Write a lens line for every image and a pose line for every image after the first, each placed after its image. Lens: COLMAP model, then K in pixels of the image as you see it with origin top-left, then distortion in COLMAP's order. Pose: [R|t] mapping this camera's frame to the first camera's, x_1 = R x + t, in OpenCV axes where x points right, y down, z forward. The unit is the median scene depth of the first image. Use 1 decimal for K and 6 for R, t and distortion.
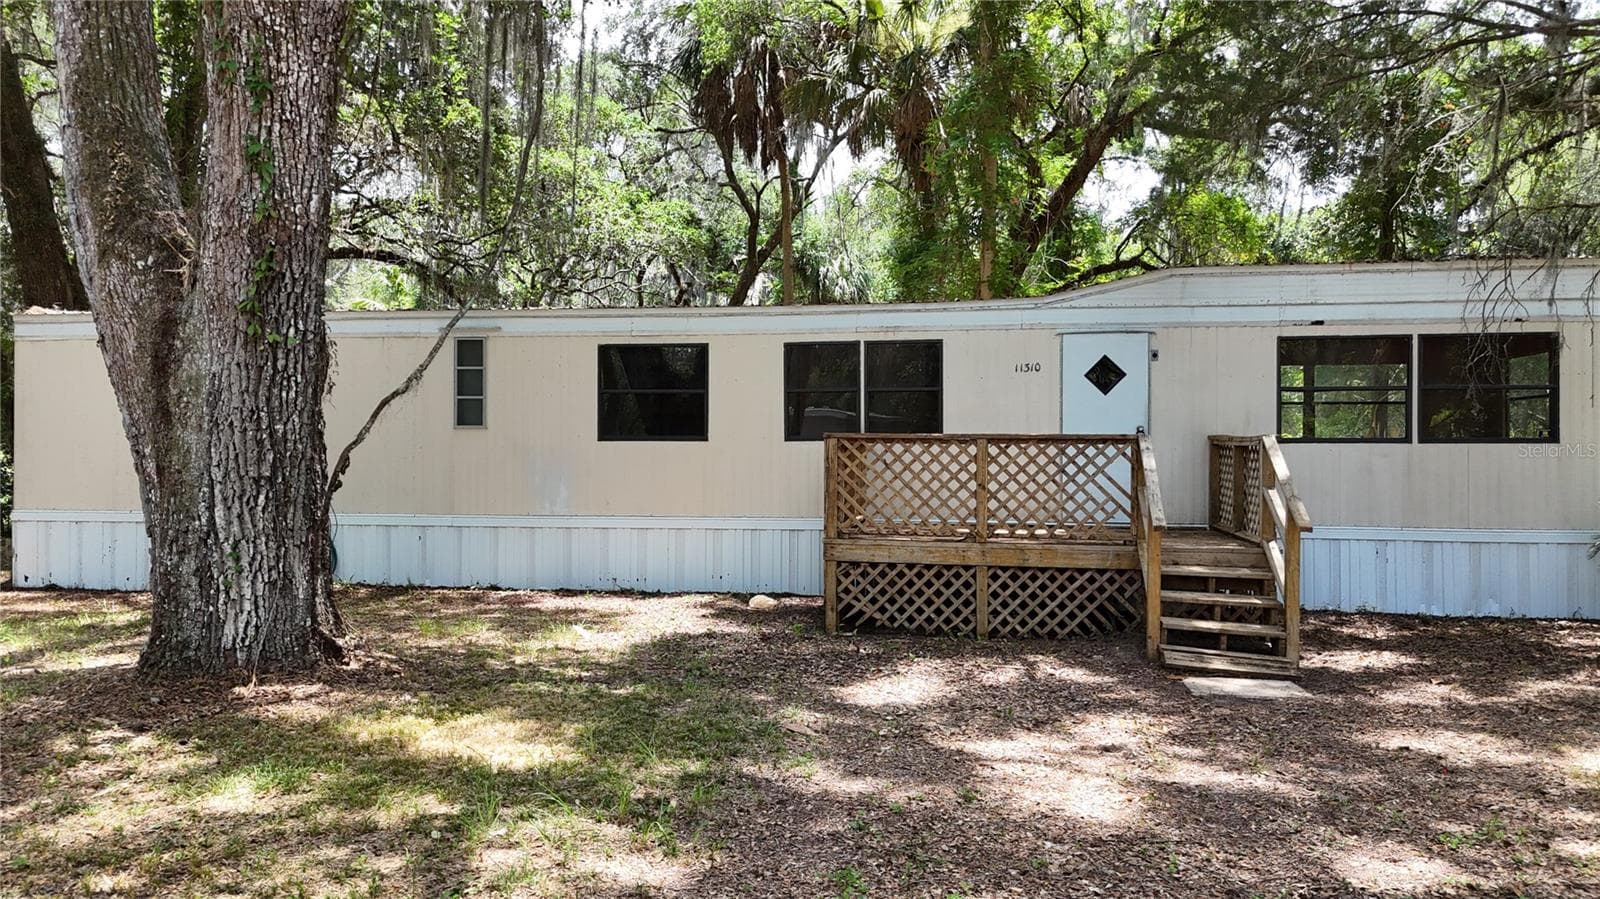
lens RADIAL K [[1197.7, 0, 800.0], [0, 1197.7, 449.5], [0, 0, 1]] dist [0.072598, -0.066244]
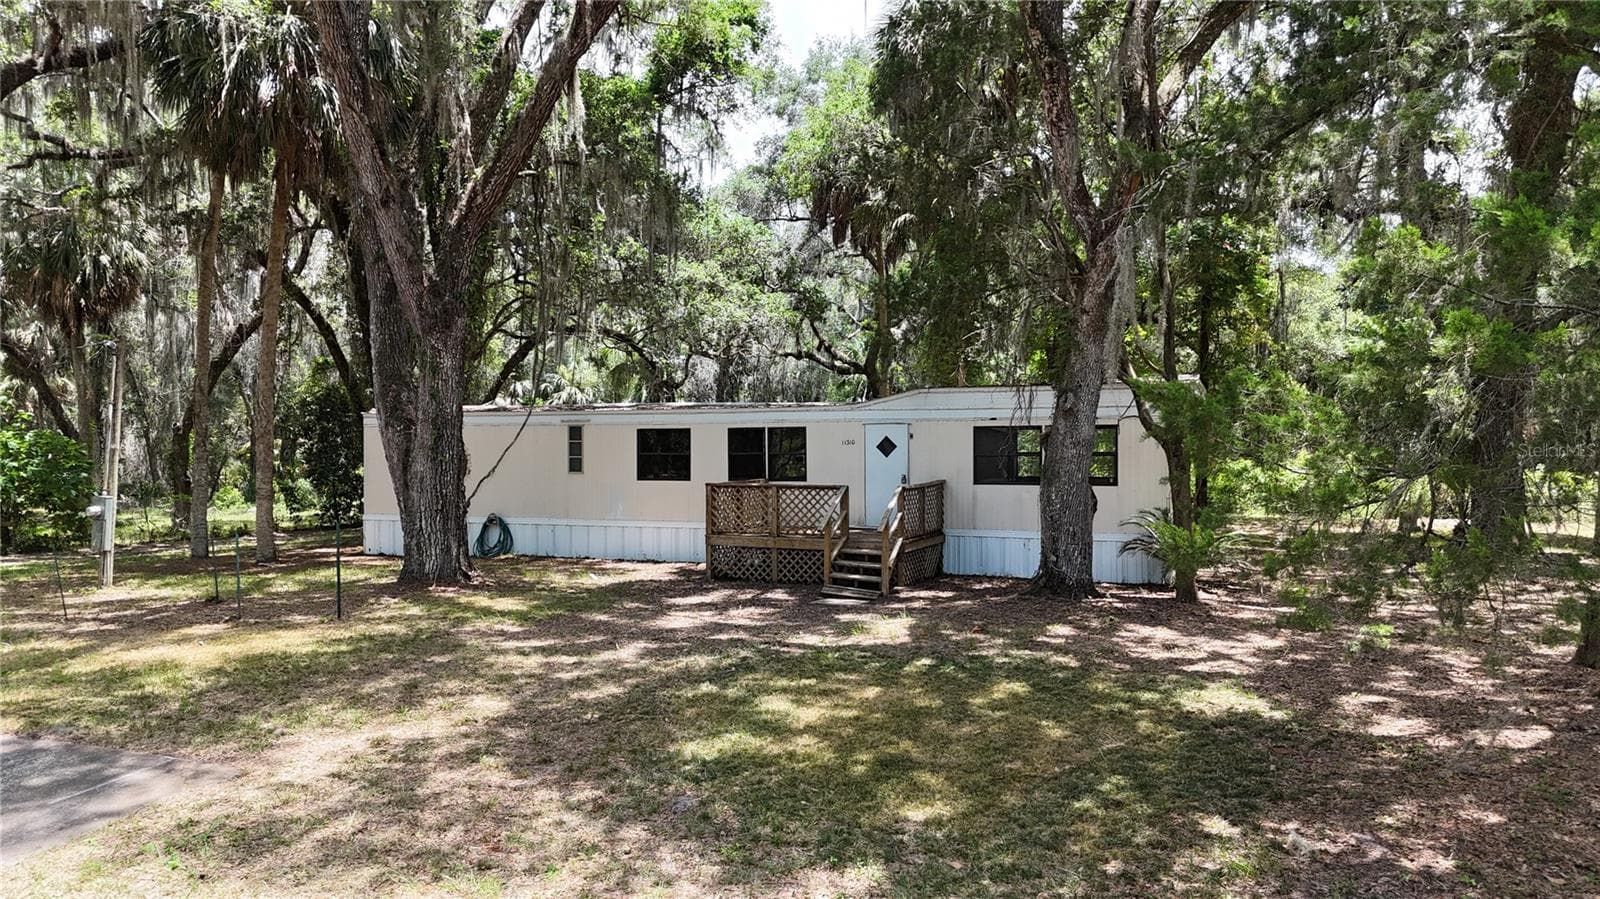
lens RADIAL K [[1197.7, 0, 800.0], [0, 1197.7, 449.5], [0, 0, 1]] dist [0.072598, -0.066244]
pose [[0.971752, -0.006122, -0.235927, 0.680379], [0.007946, 0.999945, 0.006782, -0.086123], [0.235872, -0.008465, 0.971747, -0.988955]]
